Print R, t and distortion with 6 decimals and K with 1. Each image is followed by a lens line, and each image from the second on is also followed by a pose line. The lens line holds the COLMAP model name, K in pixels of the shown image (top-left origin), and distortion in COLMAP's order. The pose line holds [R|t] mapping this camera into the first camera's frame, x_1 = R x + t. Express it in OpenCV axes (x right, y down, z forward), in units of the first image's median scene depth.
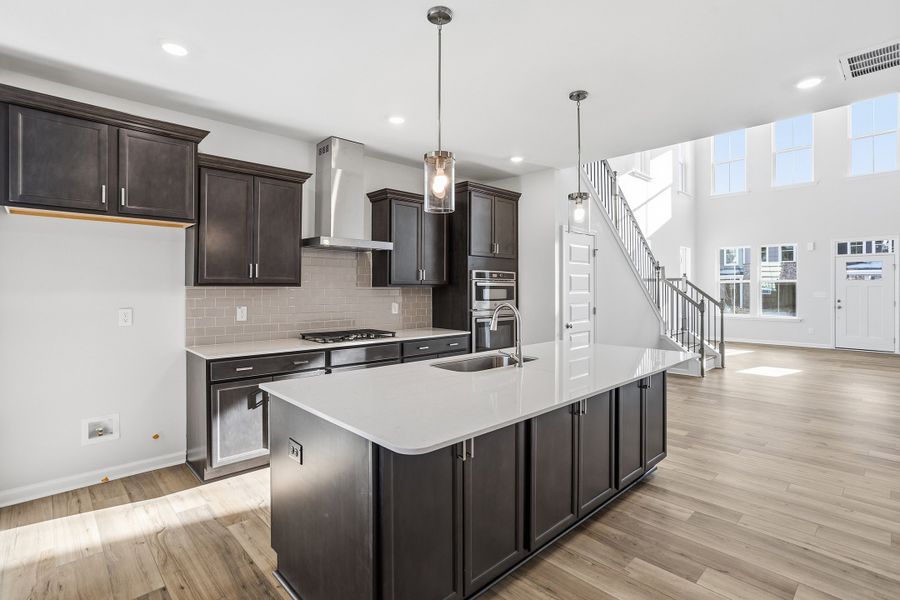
lens RADIAL K [[433.6, 0, 457.3], [0, 433.6, 294.7], [0, 0, 1]] dist [-0.000120, 0.000948]
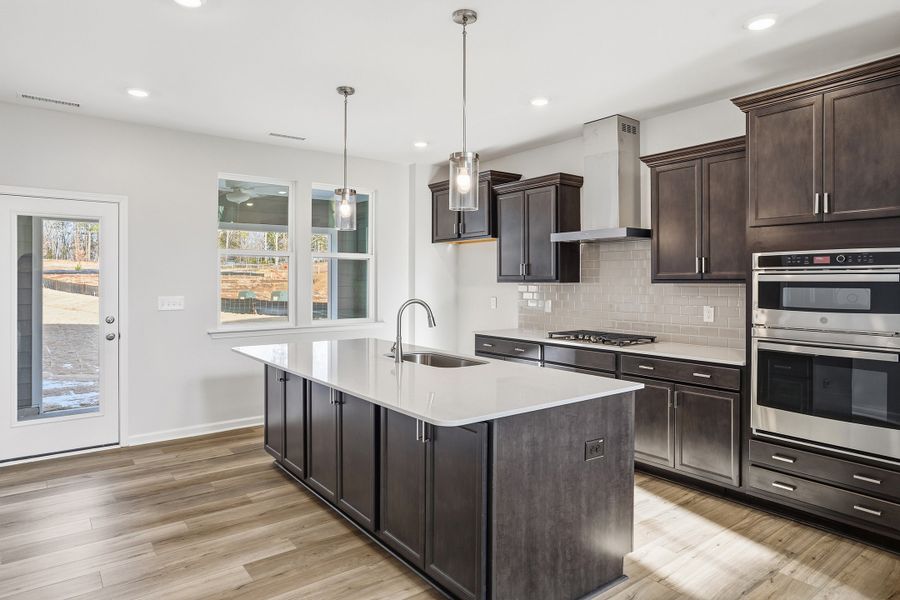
lens RADIAL K [[541.7, 0, 454.3], [0, 541.7, 284.7], [0, 0, 1]] dist [-0.021977, 0.015454]
pose [[-0.109362, 0.001897, -0.994000, 1.037770], [-0.019489, 0.999802, 0.004053, -0.015829], [0.993811, 0.019816, -0.109304, 0.952865]]
